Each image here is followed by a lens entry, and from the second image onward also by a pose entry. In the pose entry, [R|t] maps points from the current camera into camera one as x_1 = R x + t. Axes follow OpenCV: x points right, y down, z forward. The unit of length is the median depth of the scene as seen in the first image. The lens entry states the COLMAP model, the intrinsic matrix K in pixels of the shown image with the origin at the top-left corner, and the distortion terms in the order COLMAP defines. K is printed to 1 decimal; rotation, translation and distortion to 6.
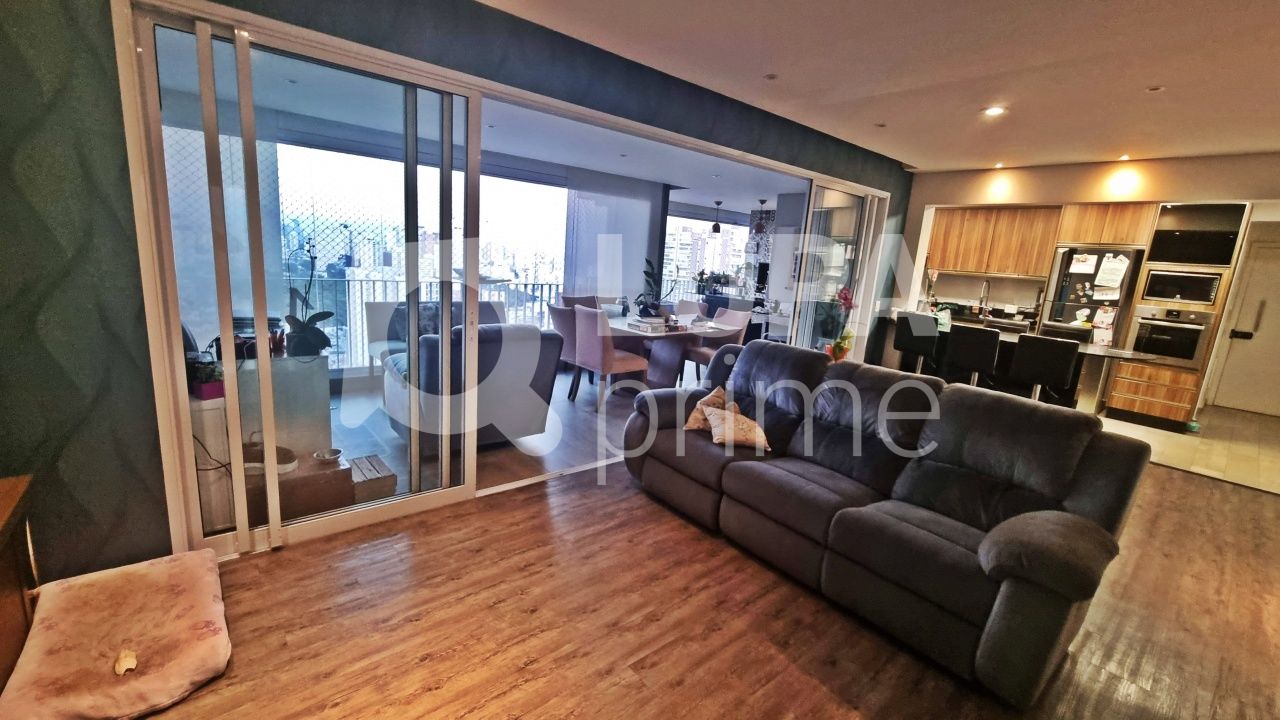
lens RADIAL K [[522.8, 0, 638.0], [0, 522.8, 356.5], [0, 0, 1]] dist [-0.001052, -0.000120]
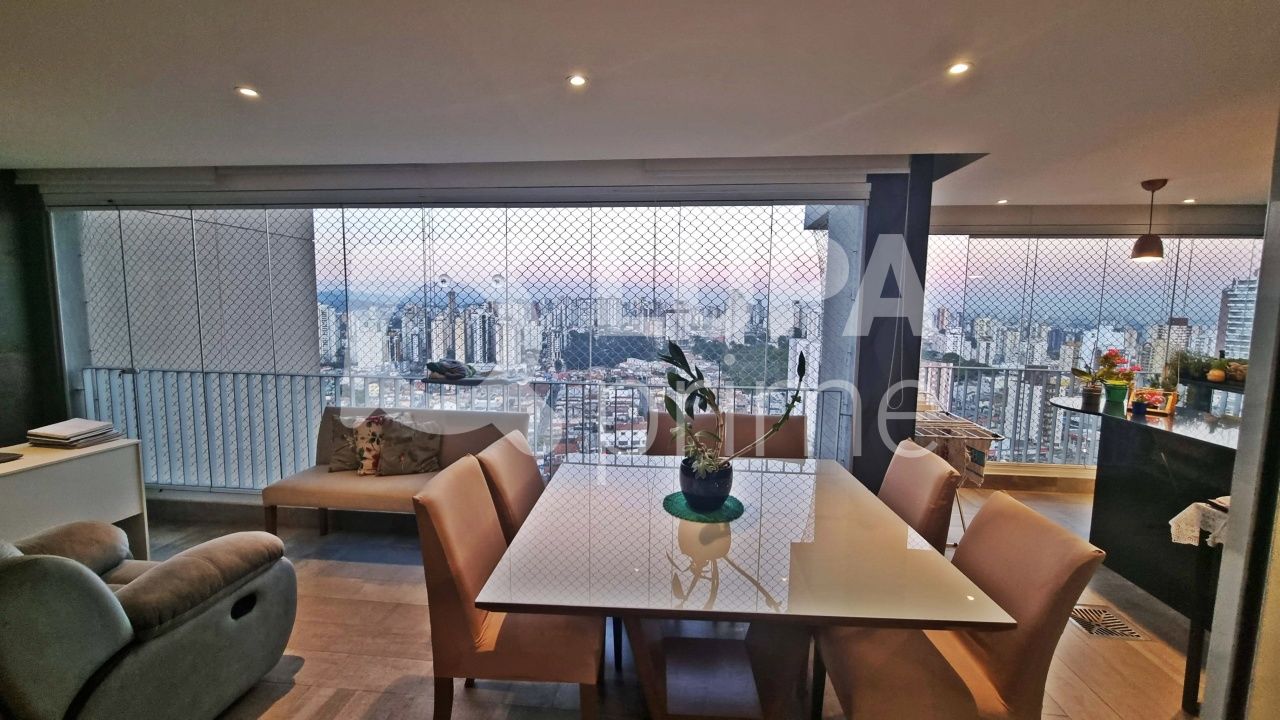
lens RADIAL K [[522.8, 0, 638.0], [0, 522.8, 356.5], [0, 0, 1]] dist [-0.001052, -0.000120]
pose [[0.696430, 0.009745, -0.717558, 0.257783], [-0.104989, 0.990533, -0.088445, -0.137620], [0.709903, 0.136932, 0.690860, 0.717555]]
